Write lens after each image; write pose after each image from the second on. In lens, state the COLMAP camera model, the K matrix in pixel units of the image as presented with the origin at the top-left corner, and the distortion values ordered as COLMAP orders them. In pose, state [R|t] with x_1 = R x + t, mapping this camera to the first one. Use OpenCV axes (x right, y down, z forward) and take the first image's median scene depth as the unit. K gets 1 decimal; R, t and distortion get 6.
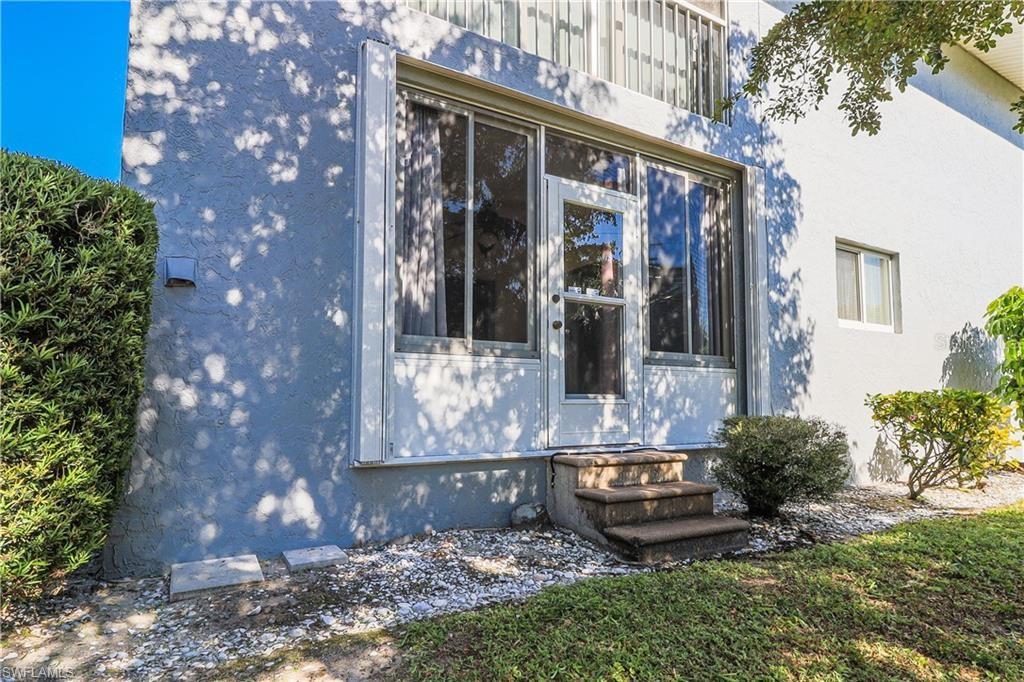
lens RADIAL K [[591.7, 0, 512.0], [0, 591.7, 341.0], [0, 0, 1]] dist [-0.007041, -0.002735]
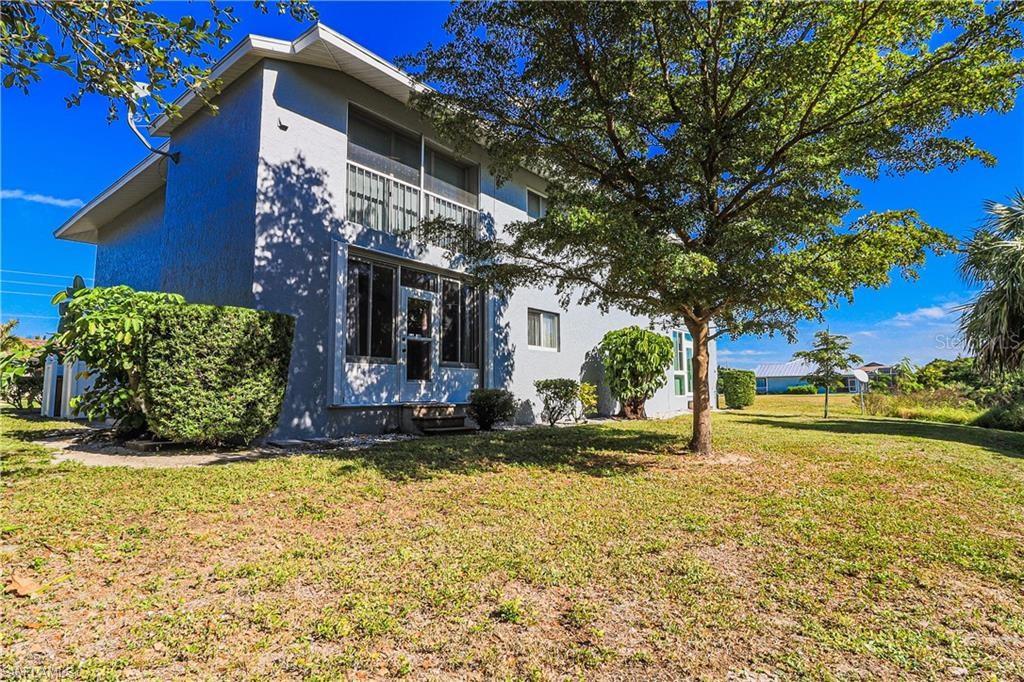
lens RADIAL K [[545.4, 0, 503.7], [0, 545.4, 315.9], [0, 0, 1]] dist [-0.001971, -0.015447]
pose [[0.941179, 0.031106, 0.336475, -0.299234], [-0.015155, 0.998638, -0.049928, -0.065059], [-0.337569, 0.041892, 0.940368, -1.268880]]
